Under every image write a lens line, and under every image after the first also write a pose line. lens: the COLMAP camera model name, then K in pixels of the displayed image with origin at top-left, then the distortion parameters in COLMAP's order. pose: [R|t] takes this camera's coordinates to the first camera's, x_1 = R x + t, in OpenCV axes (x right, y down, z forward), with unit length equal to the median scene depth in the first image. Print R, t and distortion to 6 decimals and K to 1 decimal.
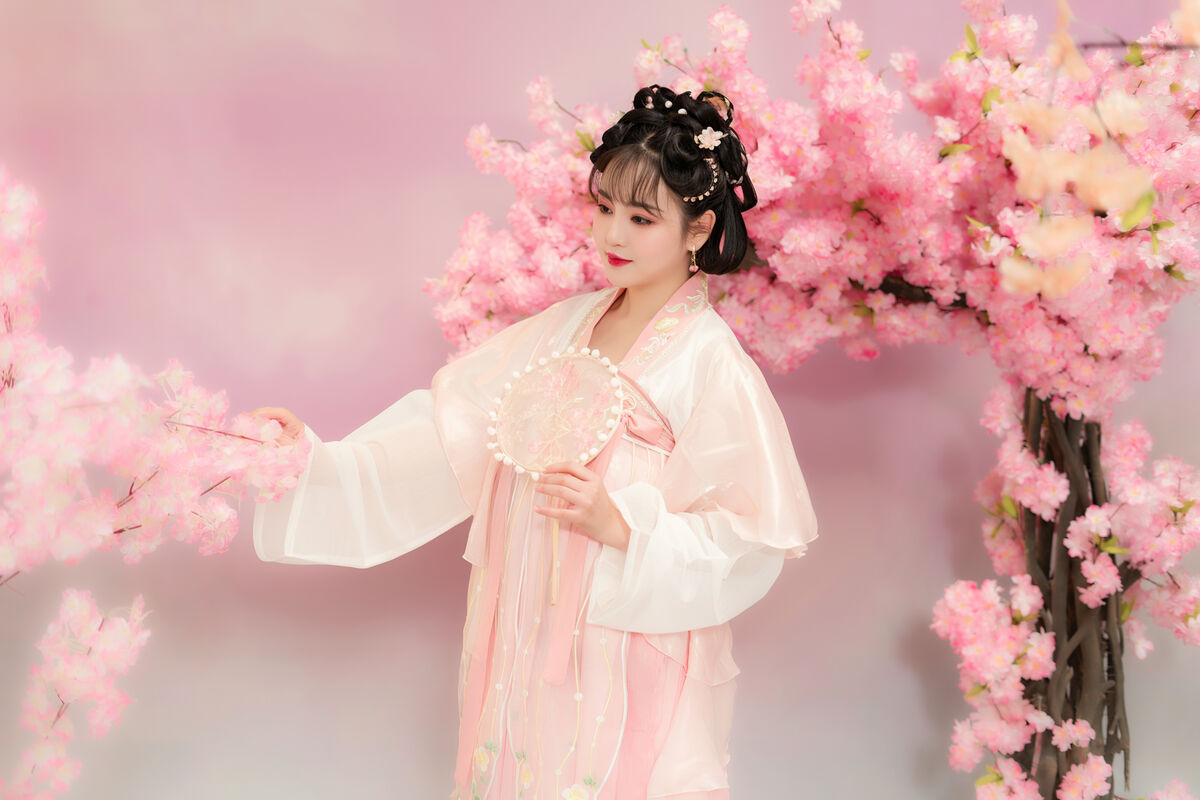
lens RADIAL K [[1757.4, 0, 600.0], [0, 1757.4, 400.0], [0, 0, 1]] dist [-0.029232, 0.060112]
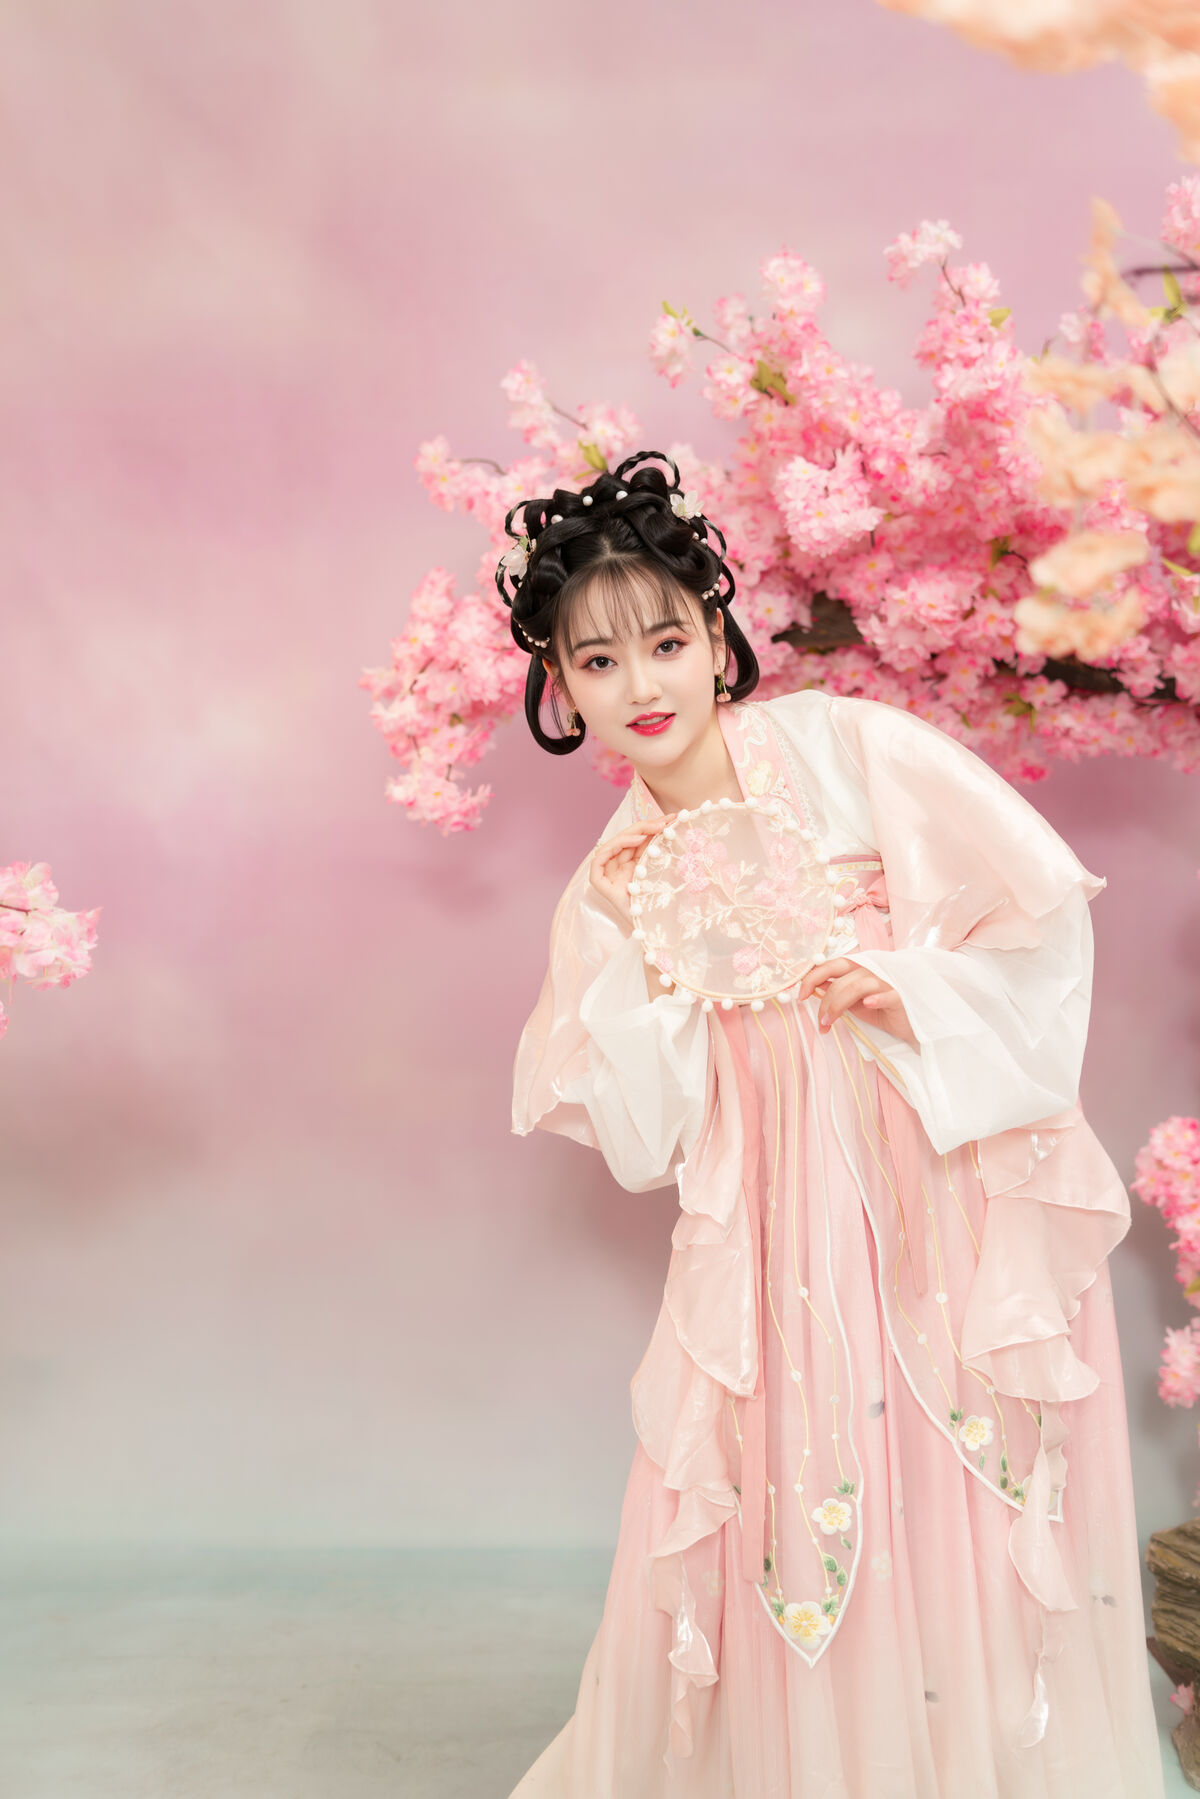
lens RADIAL K [[2634.7, 0, 604.3], [0, 2634.7, 916.7], [0, 0, 1]] dist [-0.029232, 0.060112]
pose [[0.996165, -0.006964, -0.087212, 0.082004], [0.008446, 0.999826, 0.016634, 0.010190], [0.087081, -0.017307, 0.996051, 0.000923]]
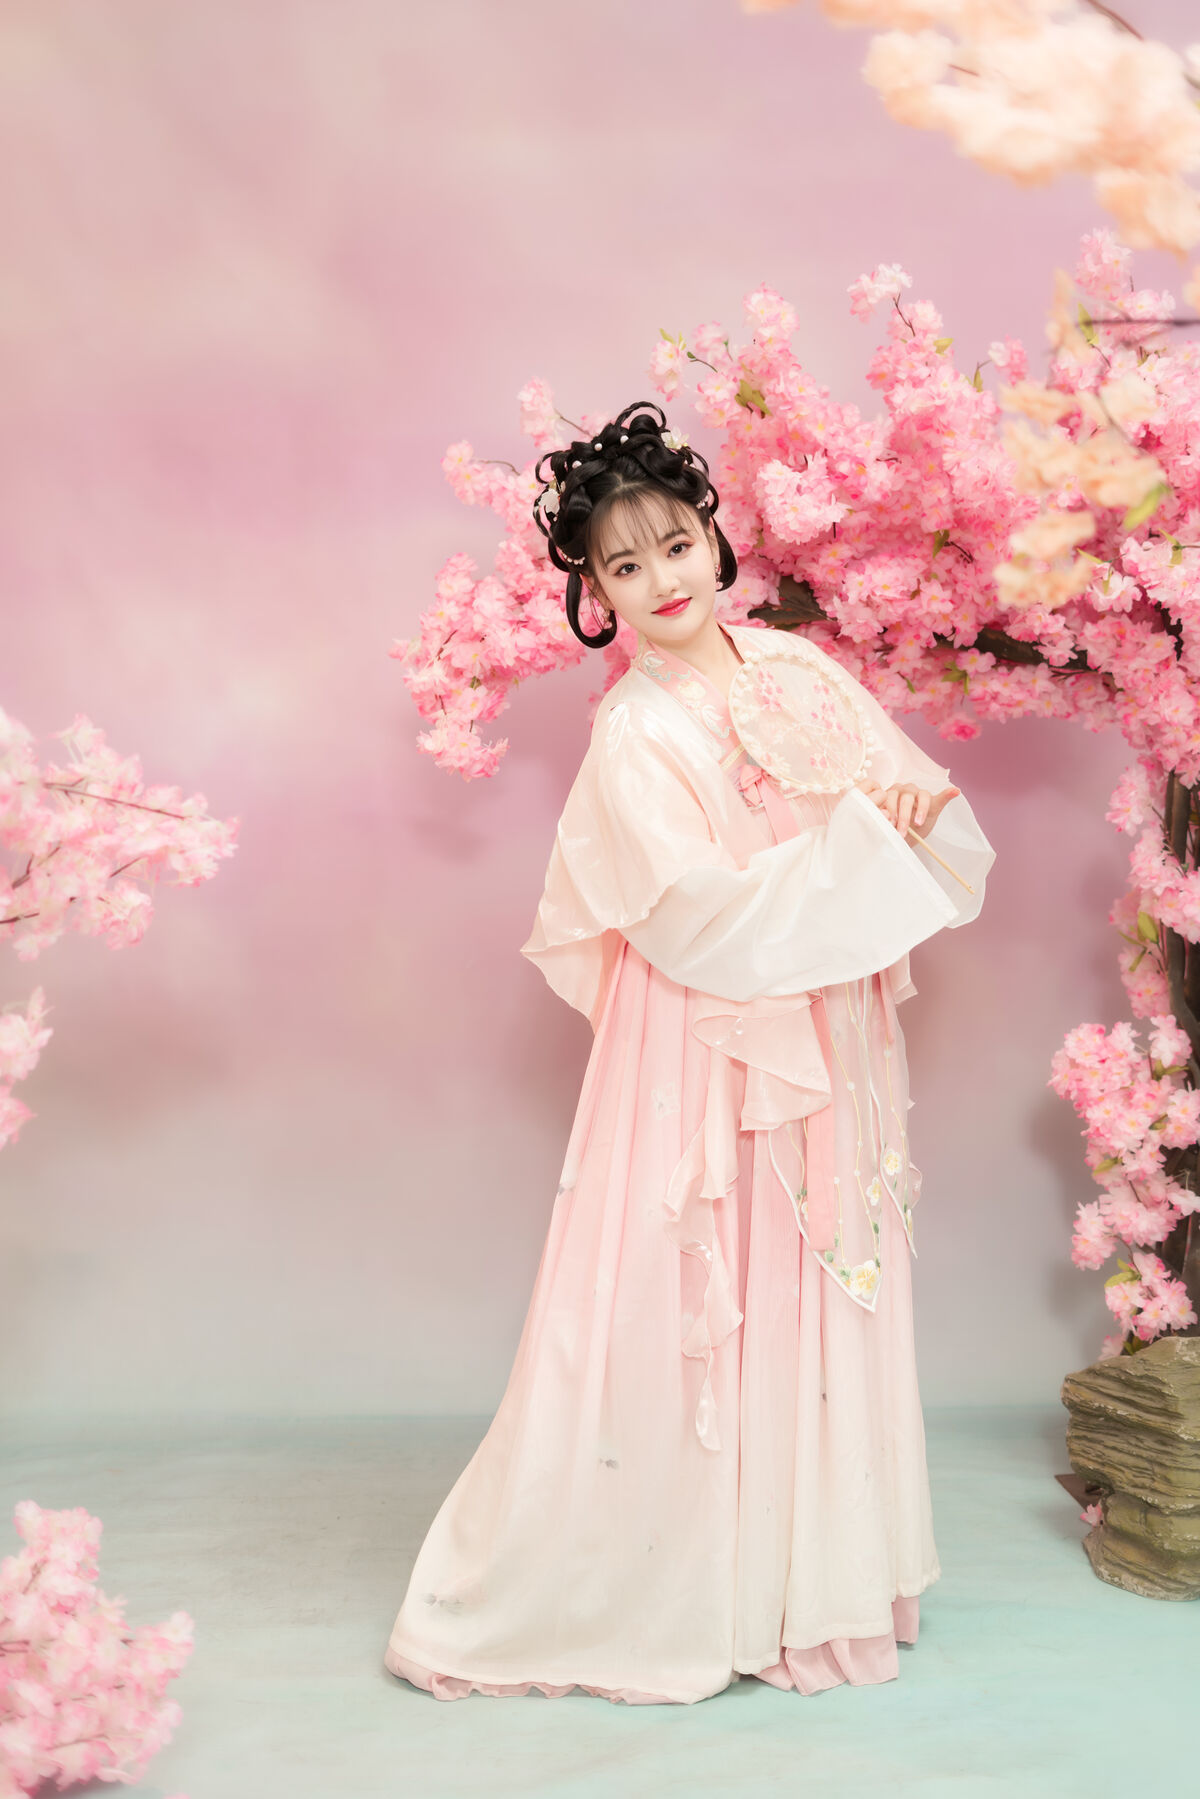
lens RADIAL K [[2634.7, 0, 604.3], [0, 2634.7, 916.7], [0, 0, 1]] dist [-0.029232, 0.060112]
pose [[0.999132, -0.005471, -0.041285, 0.043248], [0.006042, 0.999888, 0.013708, 0.039995], [0.041205, -0.013946, 0.999053, -0.175701]]
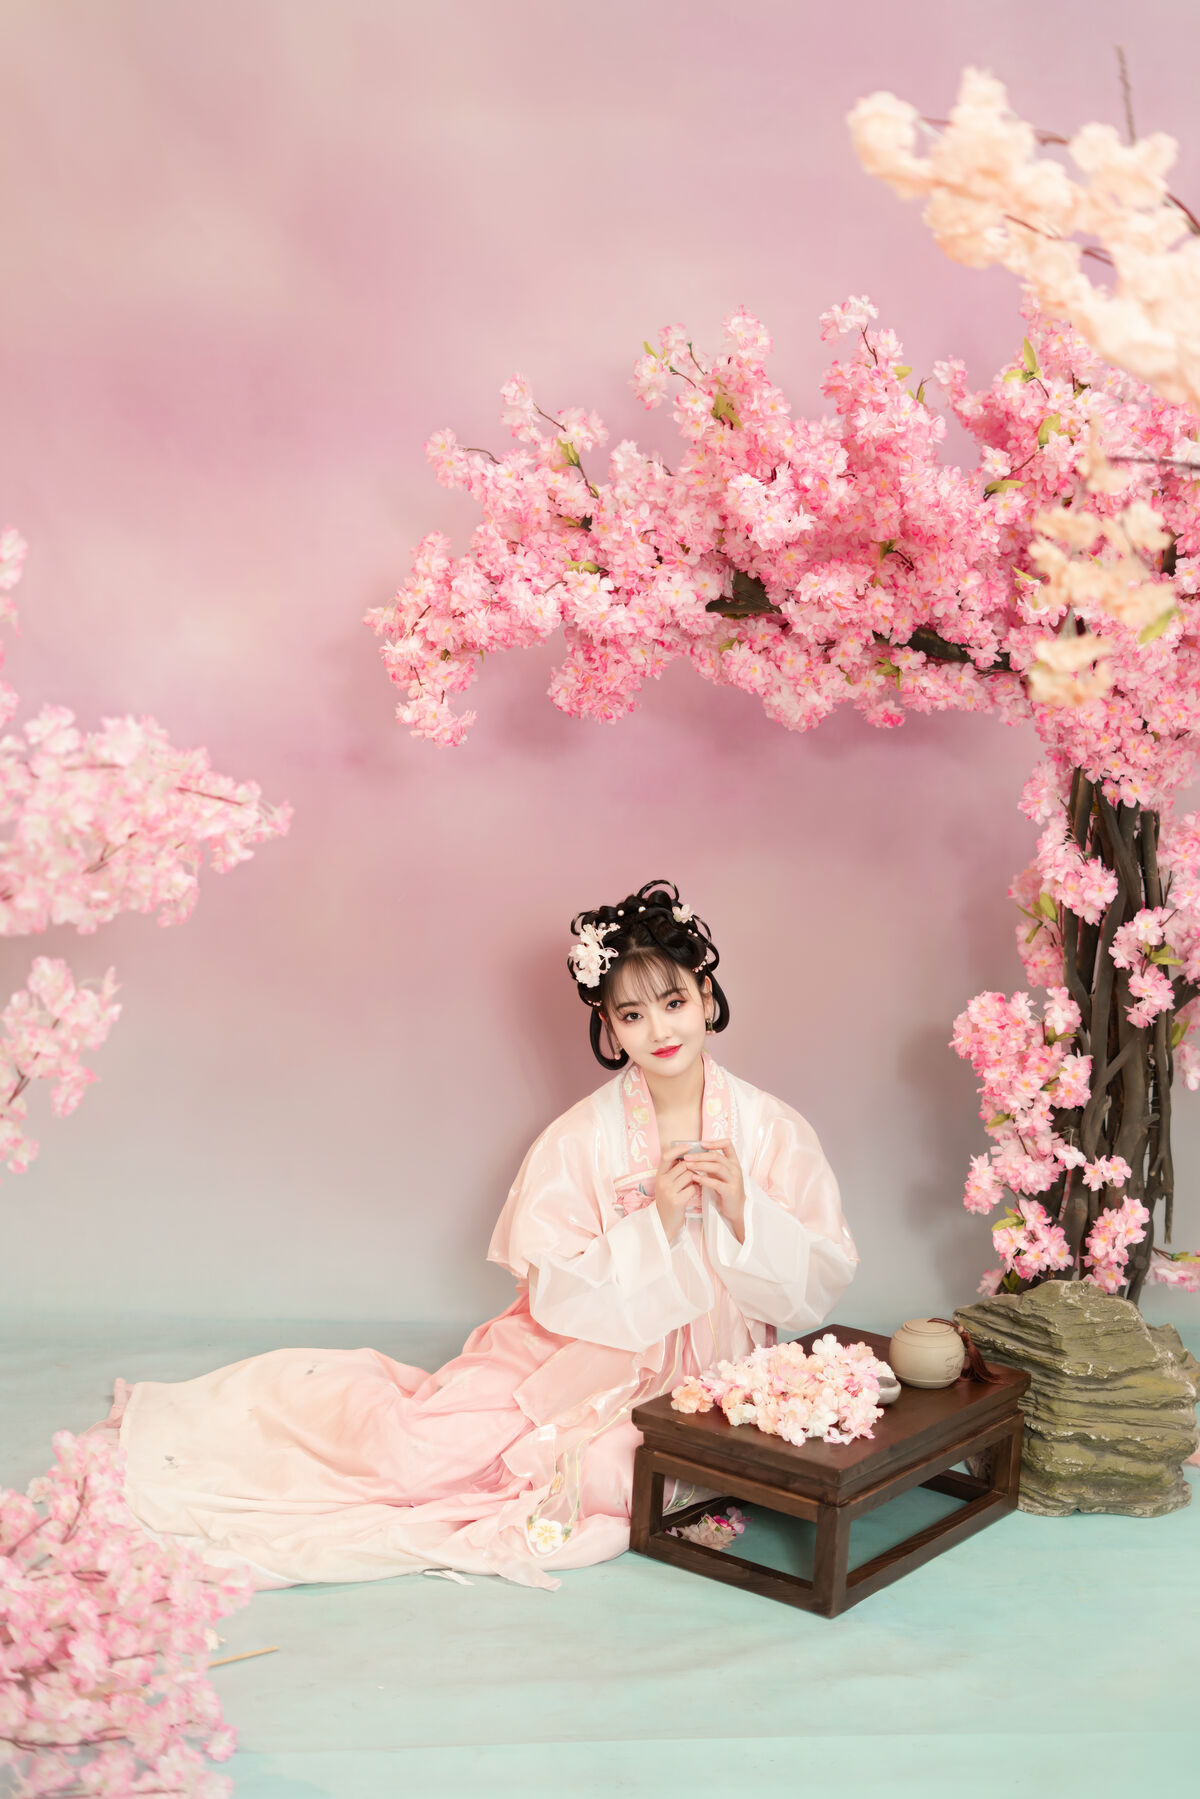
lens RADIAL K [[2634.7, 0, 604.3], [0, 2634.7, 916.7], [0, 0, 1]] dist [-0.029232, 0.060112]
pose [[0.998166, 0.035564, 0.048991, -0.045077], [-0.038953, 0.996782, 0.070054, -0.015864], [-0.046342, -0.071834, 0.996339, -0.270197]]
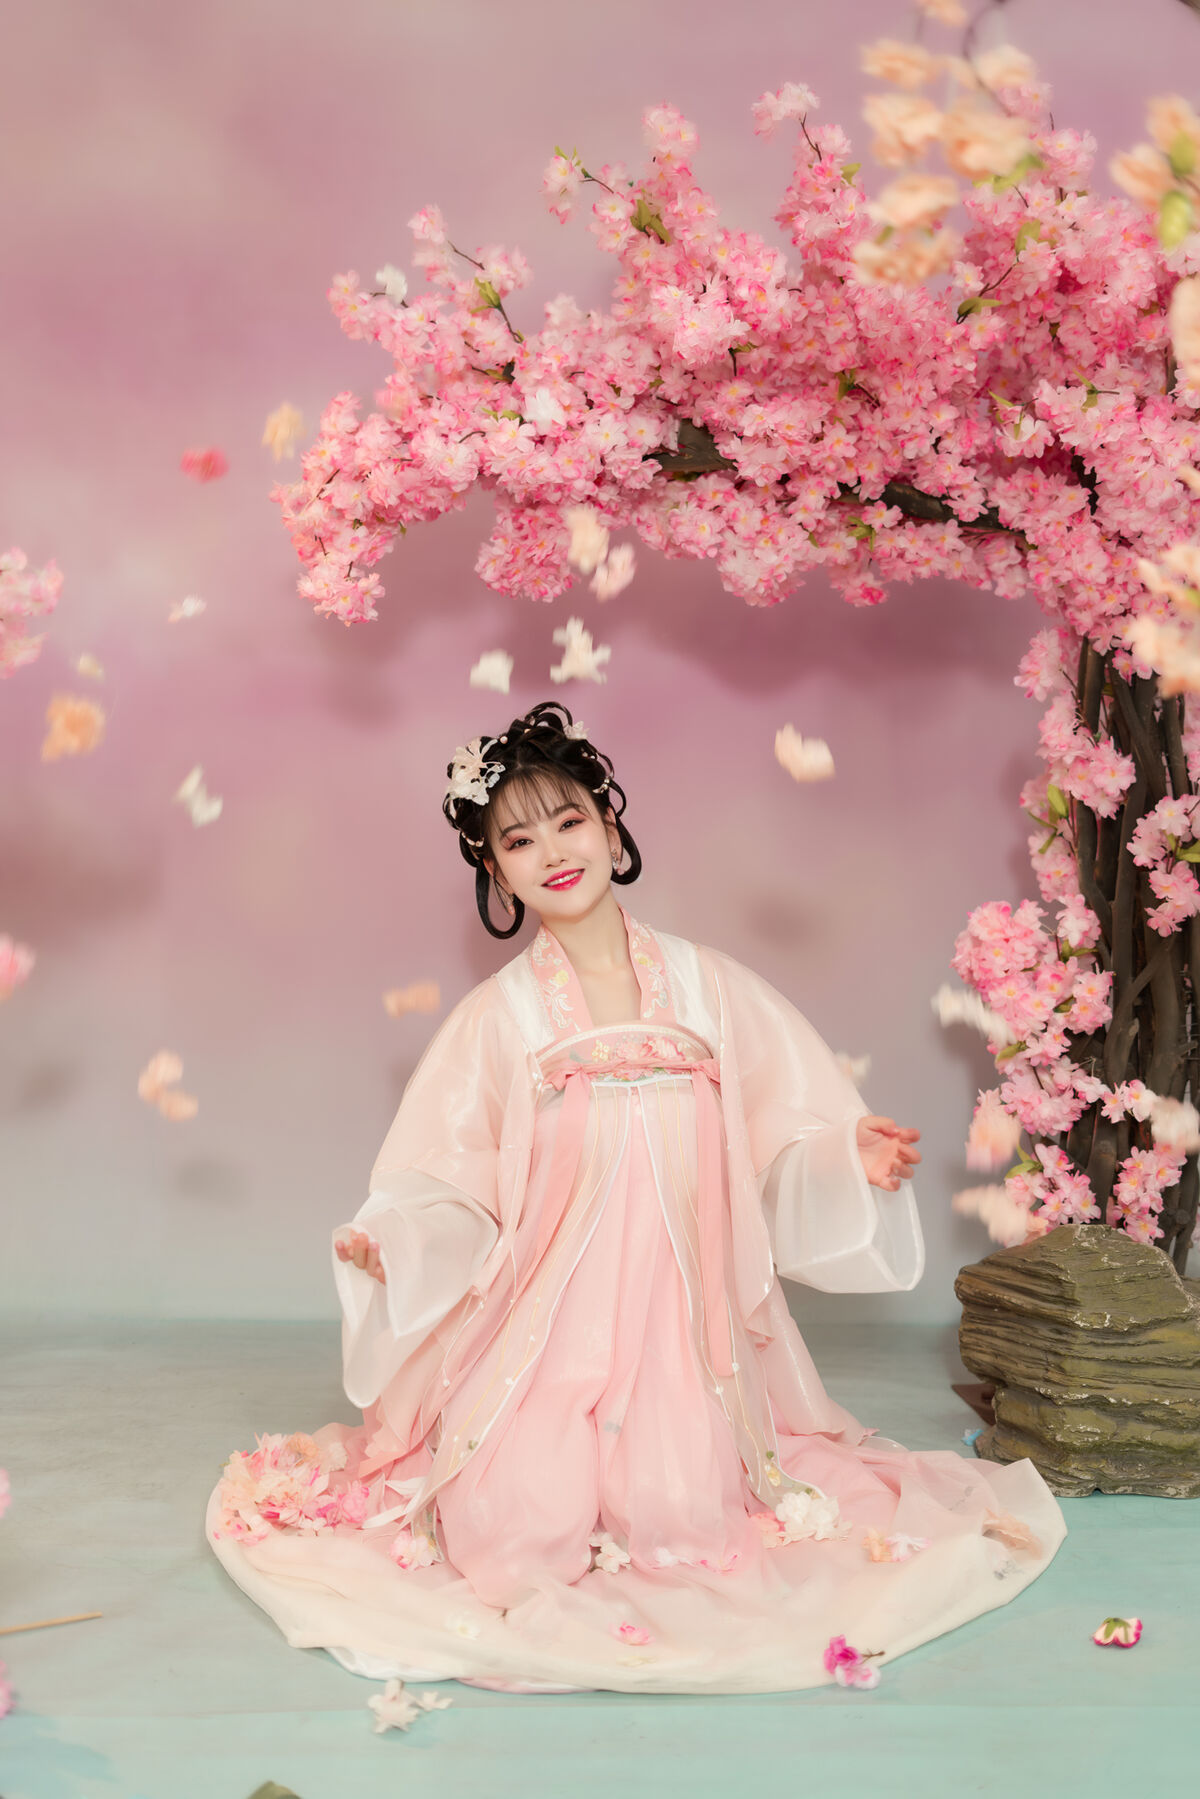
lens RADIAL K [[2634.7, 0, 604.3], [0, 2634.7, 916.7], [0, 0, 1]] dist [-0.029232, 0.060112]
pose [[0.999385, 0.018367, -0.029858, 0.079526], [-0.018703, 0.999764, -0.011017, 0.128761], [0.029649, 0.011568, 0.999493, -0.115084]]
